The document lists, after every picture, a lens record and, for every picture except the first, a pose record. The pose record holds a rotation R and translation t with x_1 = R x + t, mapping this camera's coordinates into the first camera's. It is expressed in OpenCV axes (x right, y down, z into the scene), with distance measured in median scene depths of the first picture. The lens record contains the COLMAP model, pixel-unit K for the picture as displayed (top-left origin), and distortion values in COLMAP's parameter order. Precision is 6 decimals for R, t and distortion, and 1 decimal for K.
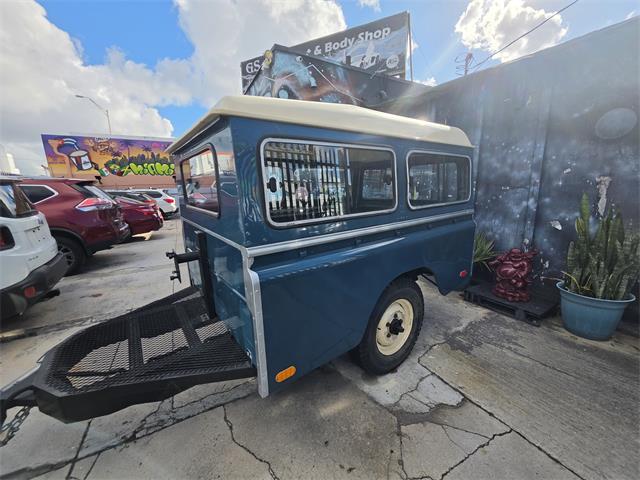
lens RADIAL K [[264.3, 0, 316.2], [0, 264.3, 242.3], [0, 0, 1]] dist [0.001542, 0.000208]
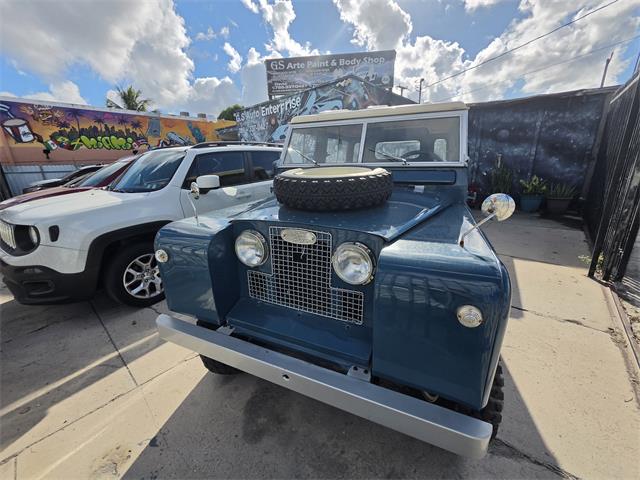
lens RADIAL K [[259.2, 0, 320.0], [0, 259.2, 240.0], [0, 0, 1]] dist [0.001230, -0.000294]
pose [[0.931768, -0.108186, 0.346561, -0.296218], [0.079717, 0.992240, 0.095422, 0.040486], [-0.354195, -0.061284, 0.933161, -0.156915]]
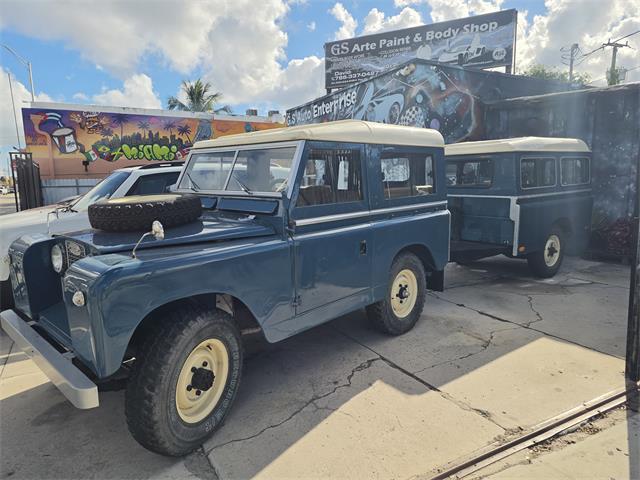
lens RADIAL K [[438.9, 0, 309.7], [0, 438.9, 242.6], [0, 0, 1]] dist [0.066772, -0.043615]
pose [[0.999980, 0.001553, 0.006145, -0.182051], [-0.001191, 0.998288, -0.058481, 0.058133], [-0.006225, 0.058472, 0.998270, -0.270902]]
